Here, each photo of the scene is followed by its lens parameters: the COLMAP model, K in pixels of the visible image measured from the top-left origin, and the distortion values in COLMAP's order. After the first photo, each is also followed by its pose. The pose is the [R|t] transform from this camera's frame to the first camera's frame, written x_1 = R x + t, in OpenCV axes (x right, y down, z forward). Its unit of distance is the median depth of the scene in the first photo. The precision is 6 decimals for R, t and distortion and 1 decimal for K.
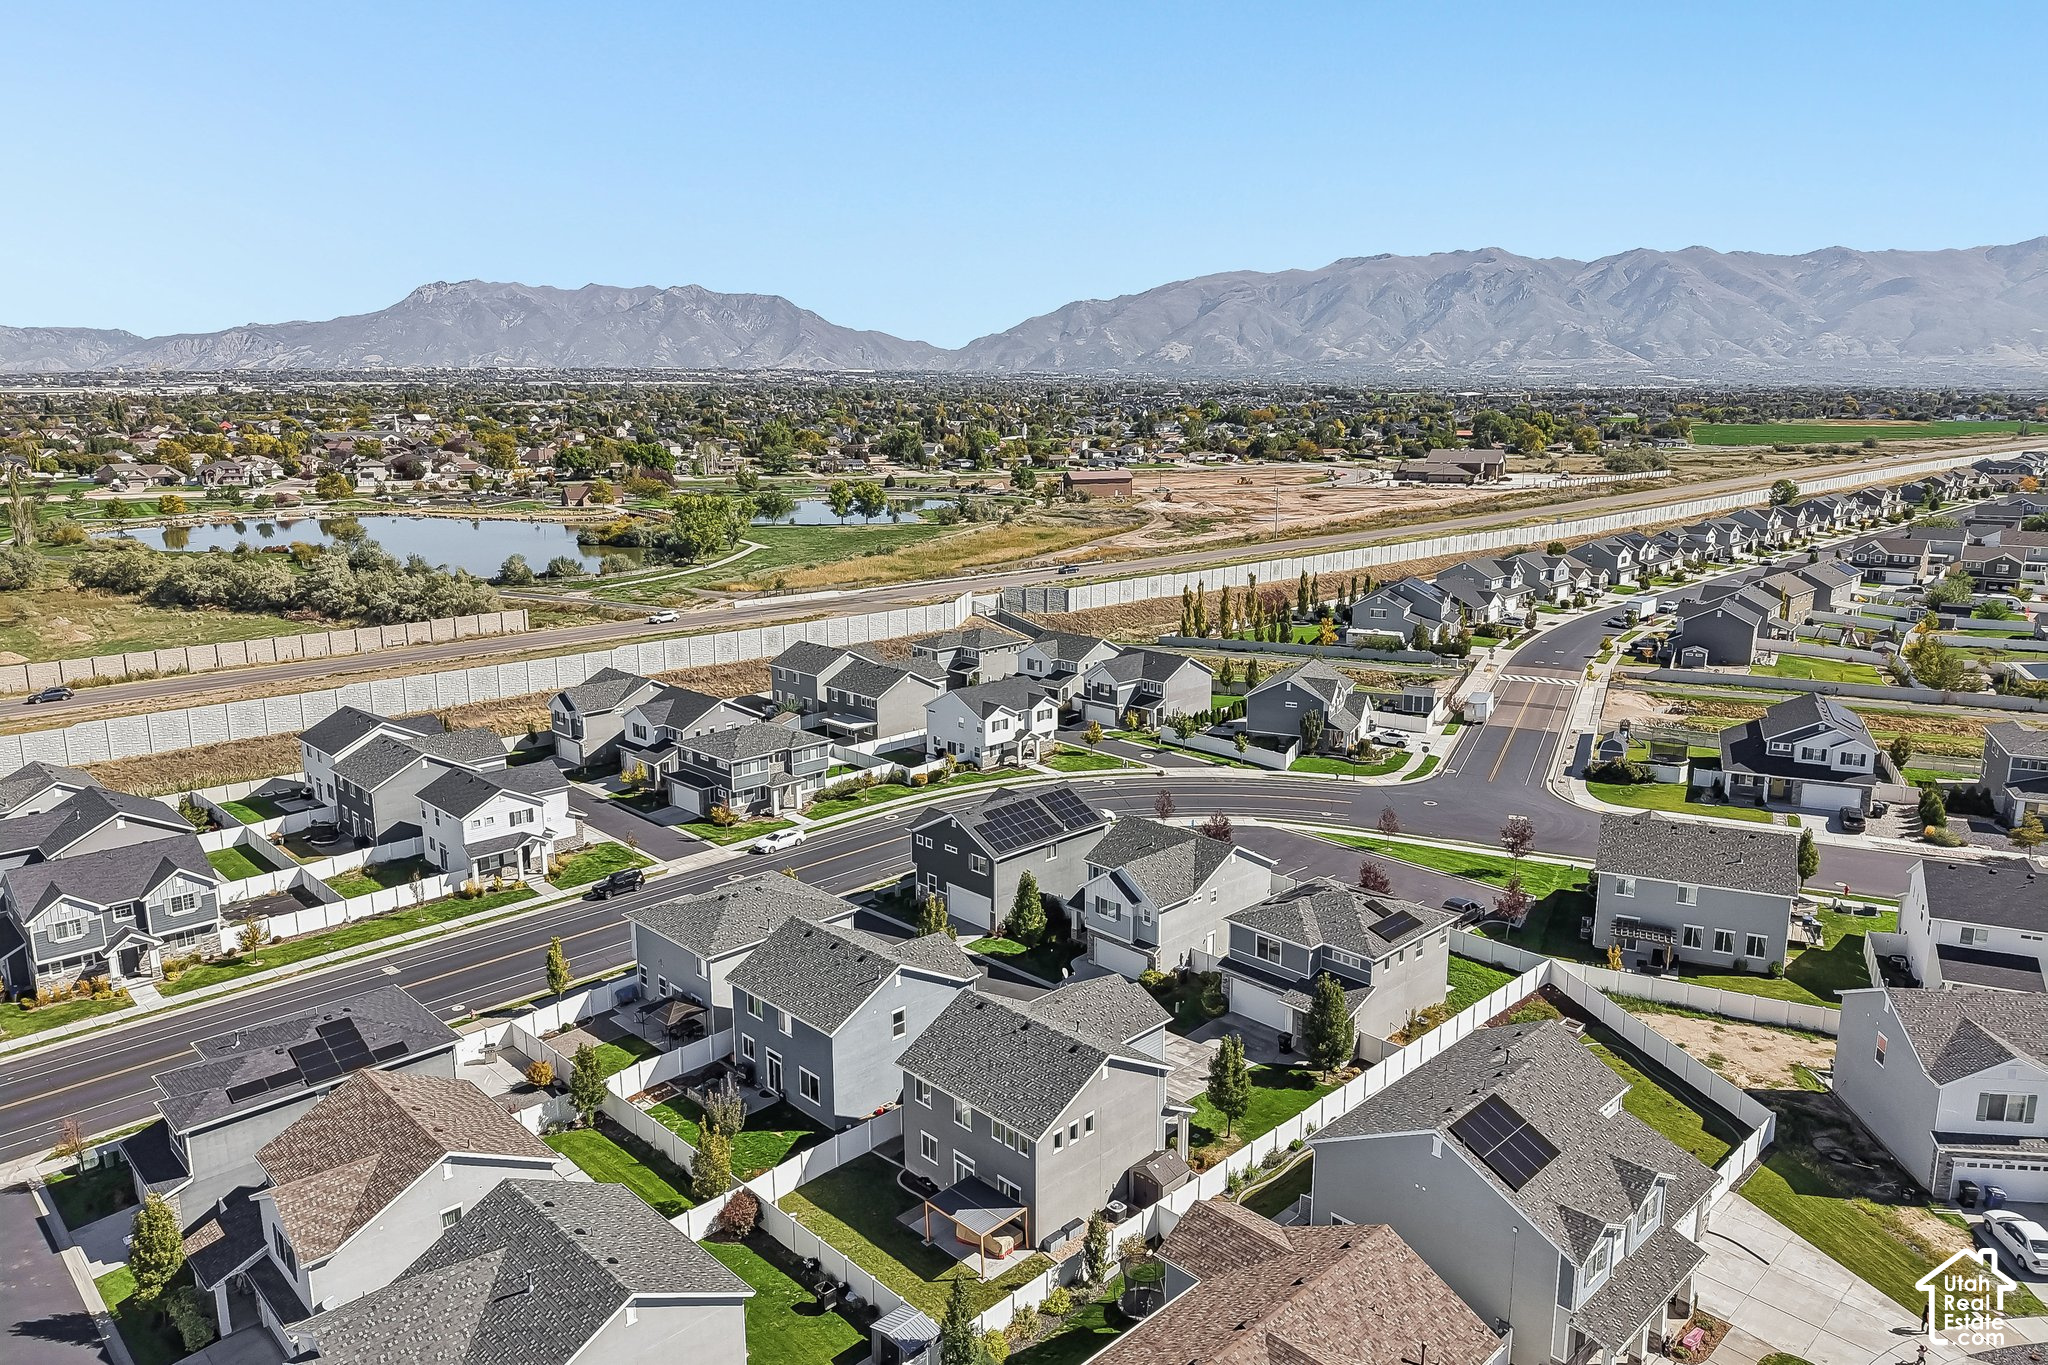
lens RADIAL K [[1354.9, 0, 1024.0], [0, 1354.9, 682.5], [0, 0, 1]] dist [0.001468, -0.000064]
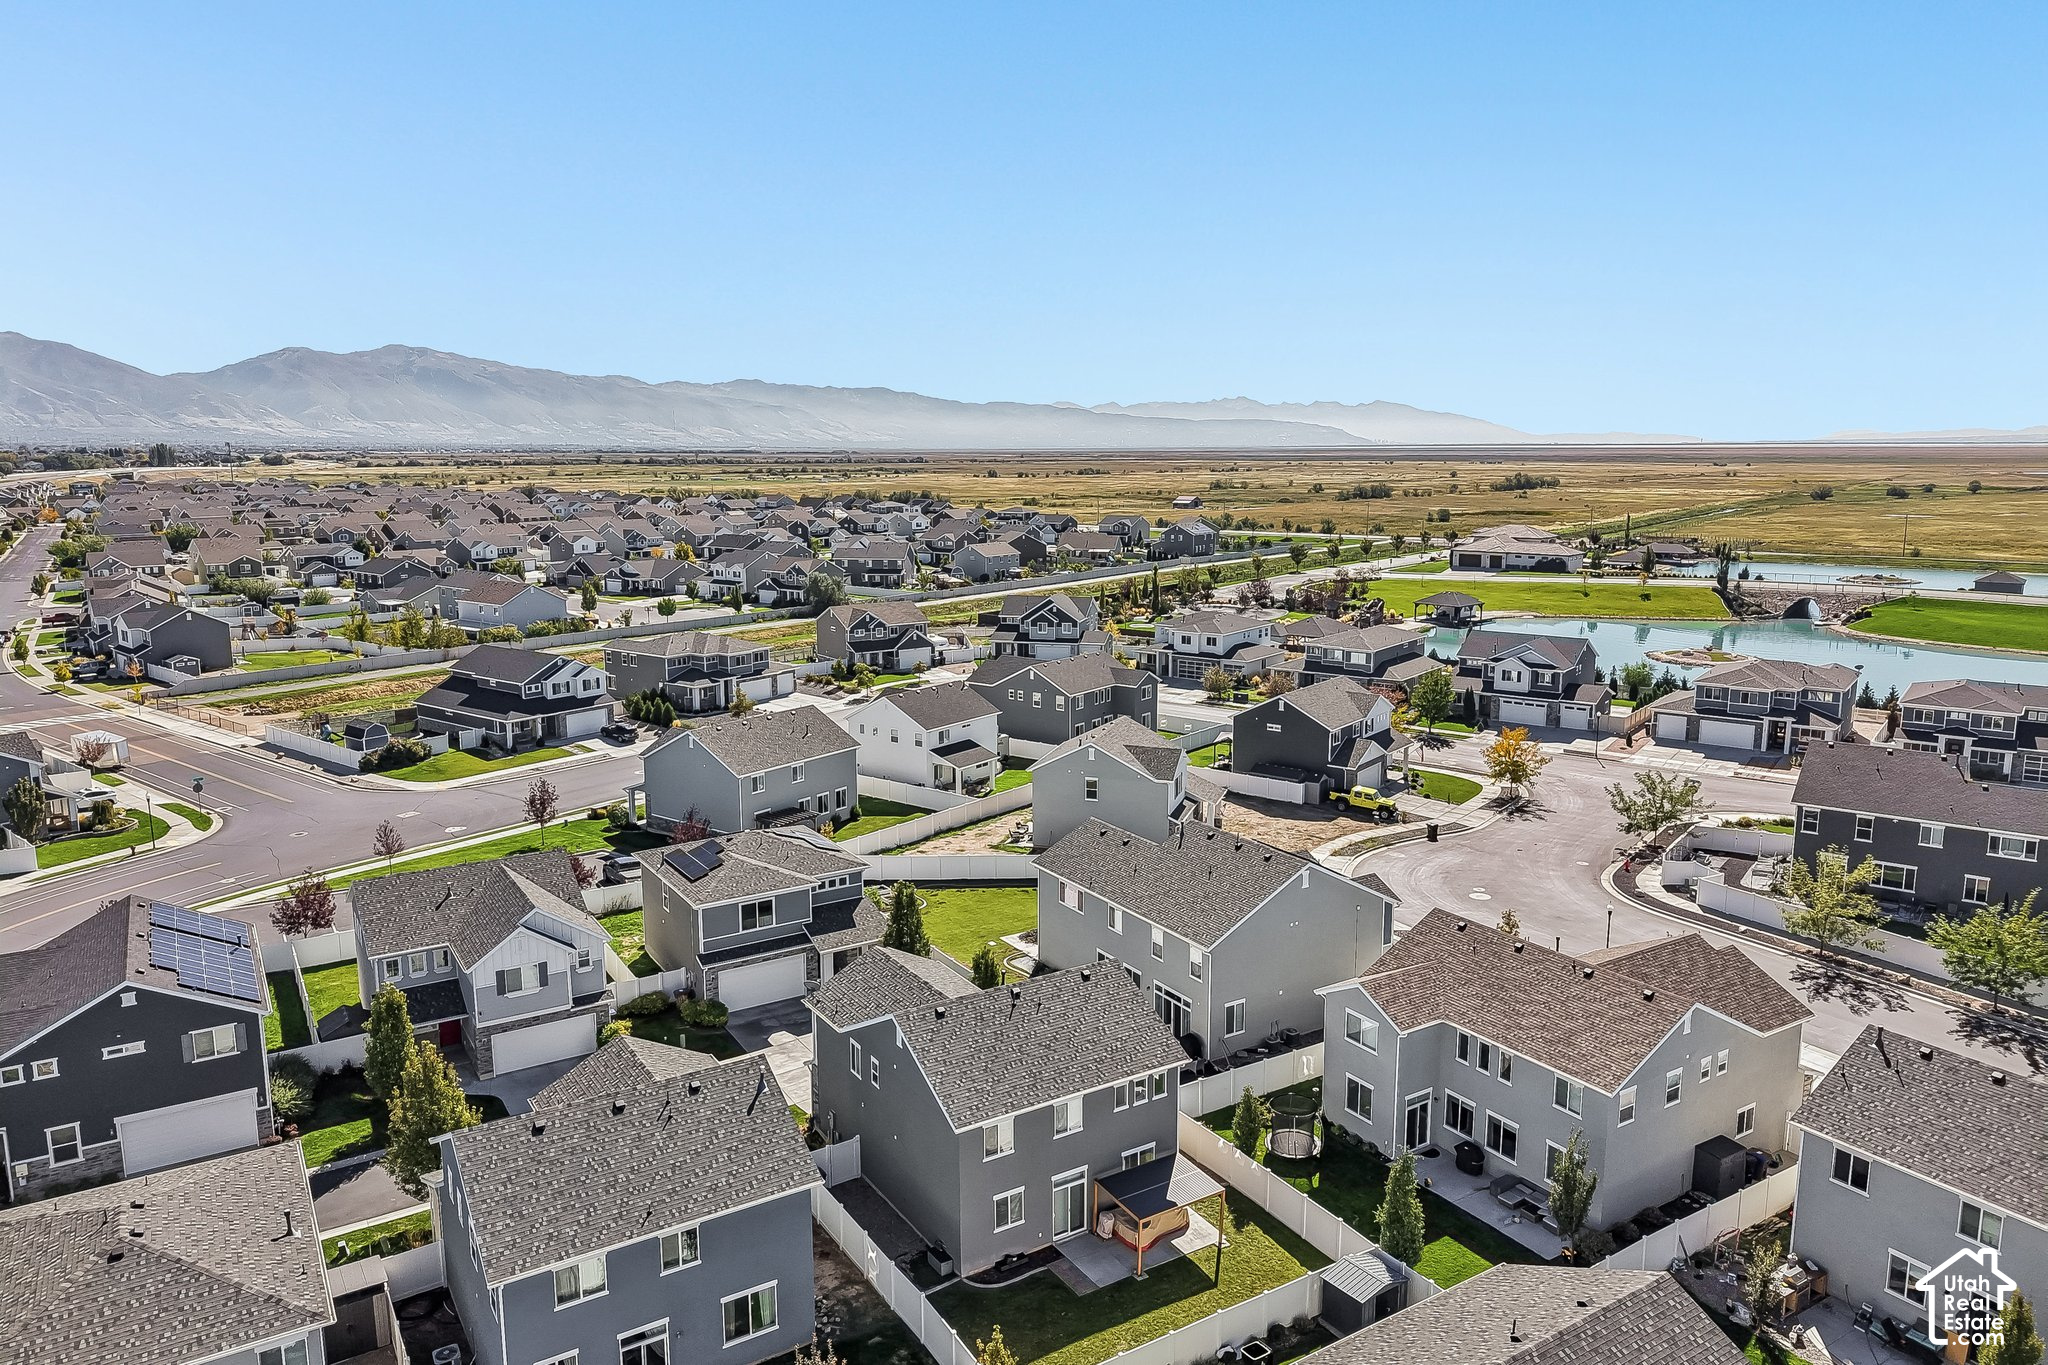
lens RADIAL K [[1354.9, 0, 1024.0], [0, 1354.9, 682.5], [0, 0, 1]] dist [0.001468, -0.000064]
pose [[0.211930, -0.170017, 0.962382, -0.368212], [0.211199, 0.969449, 0.124757, -0.007447], [-0.954191, 0.176815, 0.241362, 0.400584]]
